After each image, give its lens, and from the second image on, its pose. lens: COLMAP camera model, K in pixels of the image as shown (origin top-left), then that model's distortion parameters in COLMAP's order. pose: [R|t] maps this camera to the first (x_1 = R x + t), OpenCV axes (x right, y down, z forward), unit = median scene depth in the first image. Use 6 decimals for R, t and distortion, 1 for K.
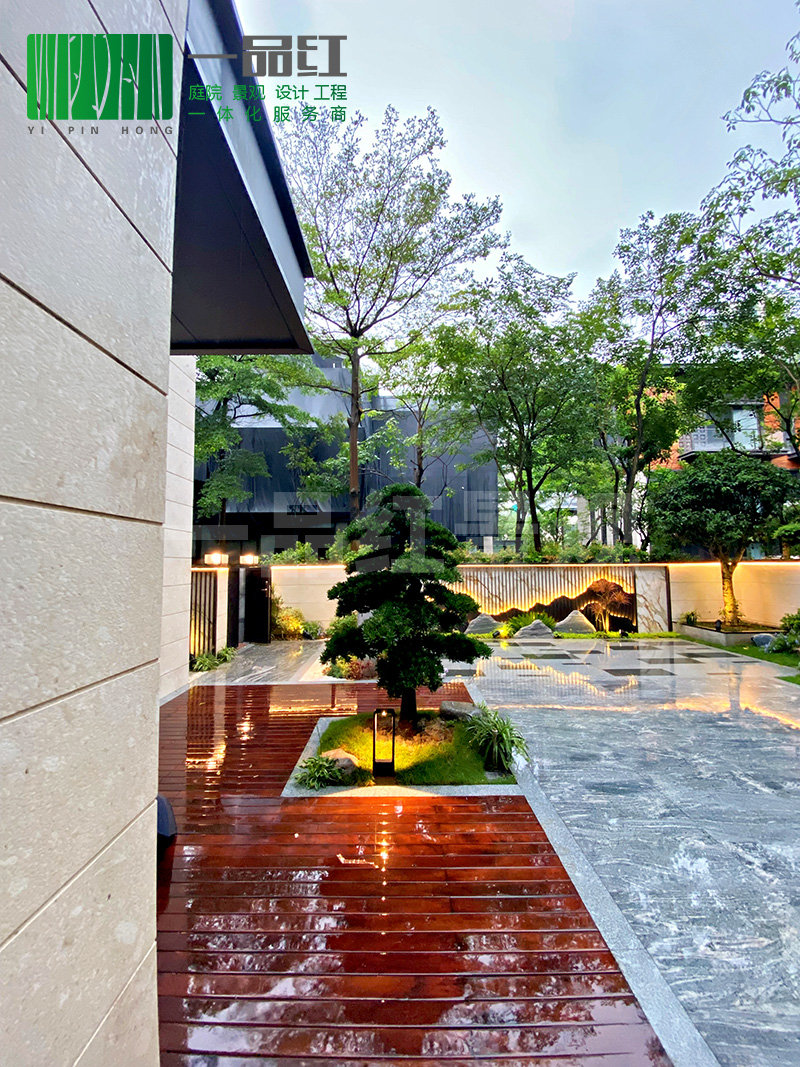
lens RADIAL K [[426.4, 0, 396.3], [0, 426.4, 535.7], [0, 0, 1]] dist [0.000473, 0.000233]
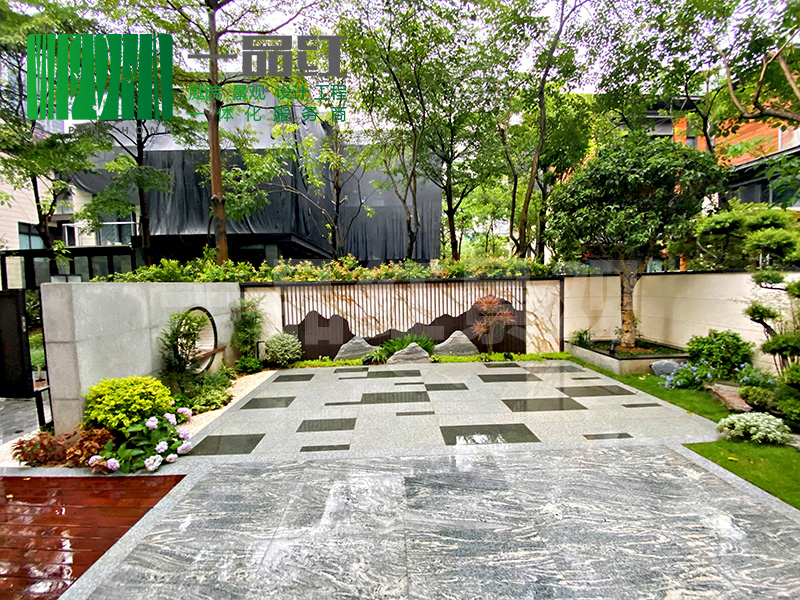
lens RADIAL K [[322.5, 0, 394.4], [0, 322.5, 301.5], [0, 0, 1]] dist [-0.000400, -0.000561]
pose [[0.999415, -0.017944, 0.029122, 0.273807], [0.014134, 0.991912, 0.126142, 0.028224], [-0.031150, -0.125656, 0.991585, 0.349764]]
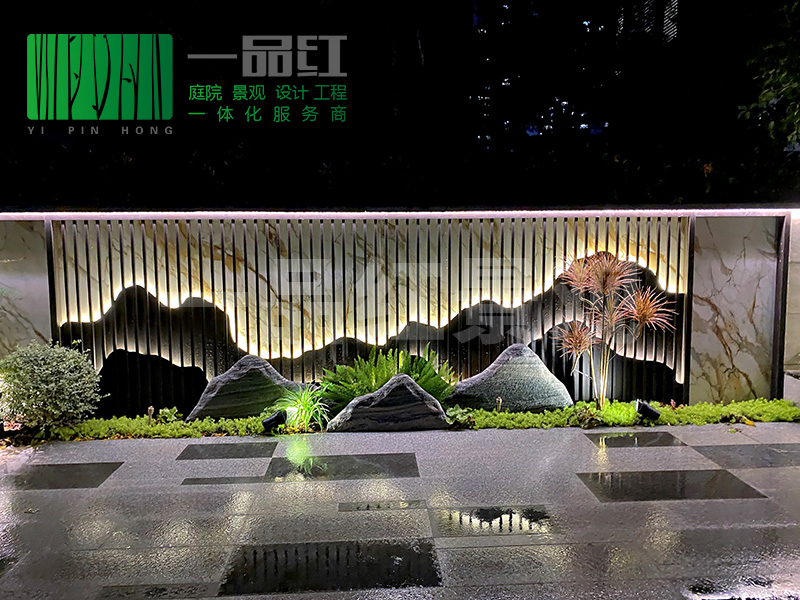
lens RADIAL K [[616.9, 0, 403.9], [0, 616.9, 297.8], [0, 0, 1]] dist [-0.006724, 0.001212]
pose [[0.997184, -0.004613, 0.074853, 0.297886], [-0.008431, 0.984883, 0.173014, 0.054813], [-0.074520, -0.173158, 0.982071, 0.537883]]
